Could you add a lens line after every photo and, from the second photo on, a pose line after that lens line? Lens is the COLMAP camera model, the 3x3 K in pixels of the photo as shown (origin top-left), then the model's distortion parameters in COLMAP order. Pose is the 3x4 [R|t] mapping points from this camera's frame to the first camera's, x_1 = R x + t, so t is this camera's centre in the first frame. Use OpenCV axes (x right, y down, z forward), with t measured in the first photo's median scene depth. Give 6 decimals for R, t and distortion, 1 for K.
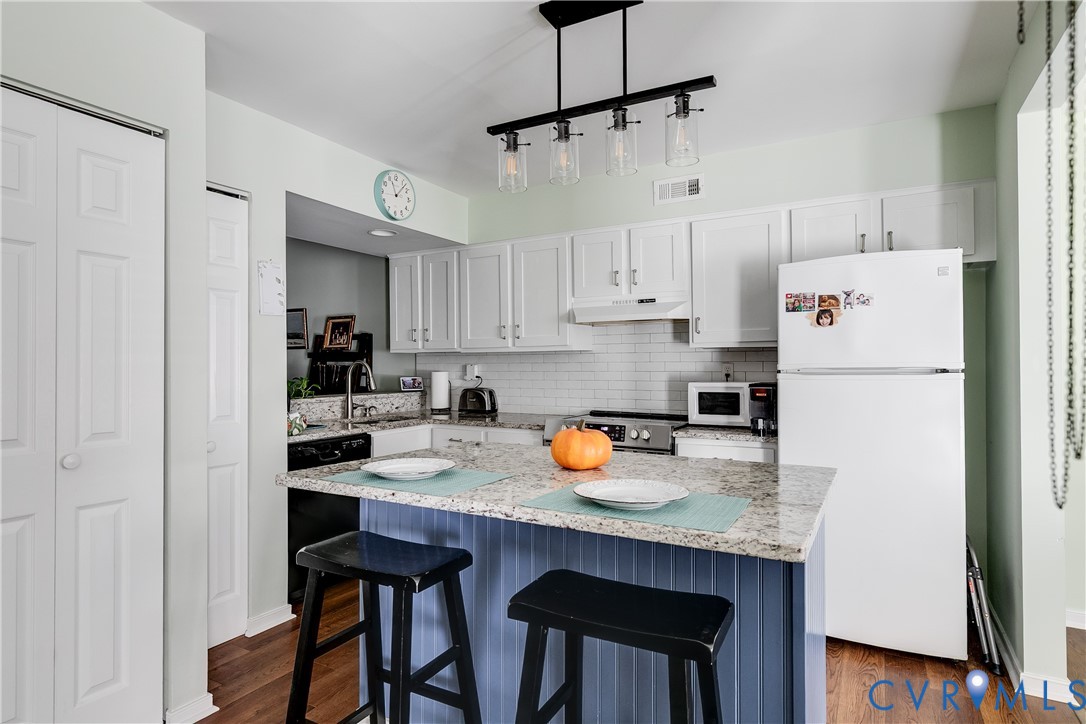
lens RADIAL K [[615.2, 0, 542.5], [0, 615.2, 362.5], [0, 0, 1]] dist [-0.001907, 0.000210]
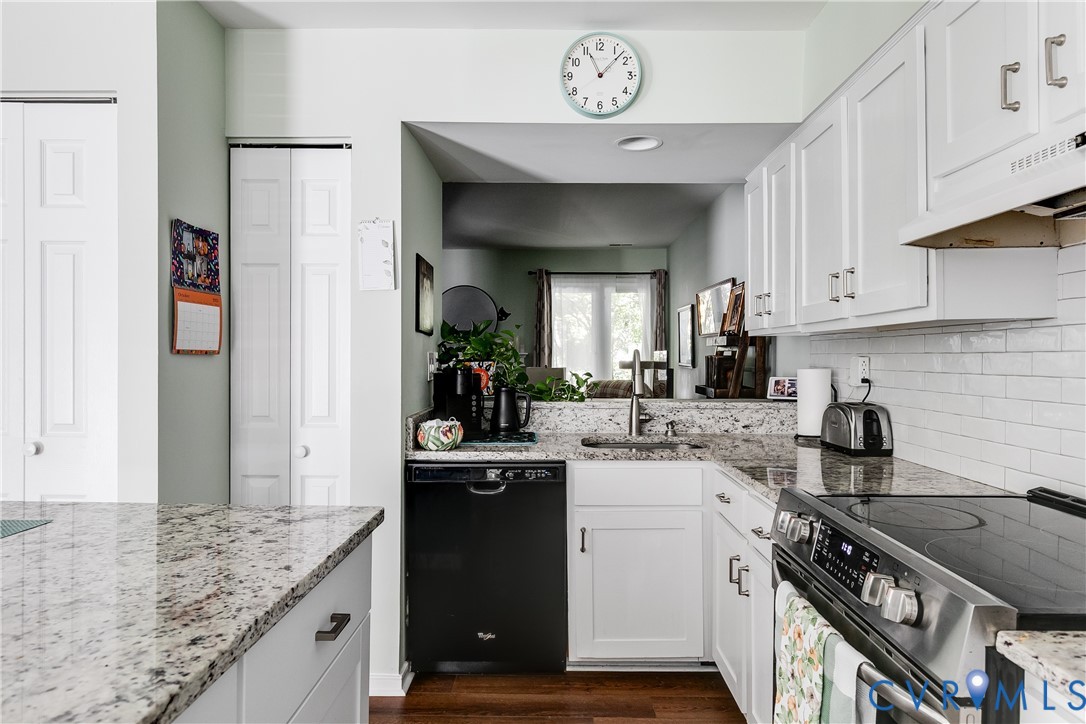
lens RADIAL K [[676.3, 0, 546.6], [0, 676.3, 359.2], [0, 0, 1]] dist [0.007407, -0.000389]
pose [[0.469250, 0.007591, -0.883033, 0.320166], [0.000625, 0.999960, 0.008929, 0.001074], [0.883065, -0.004742, 0.469226, 0.627802]]
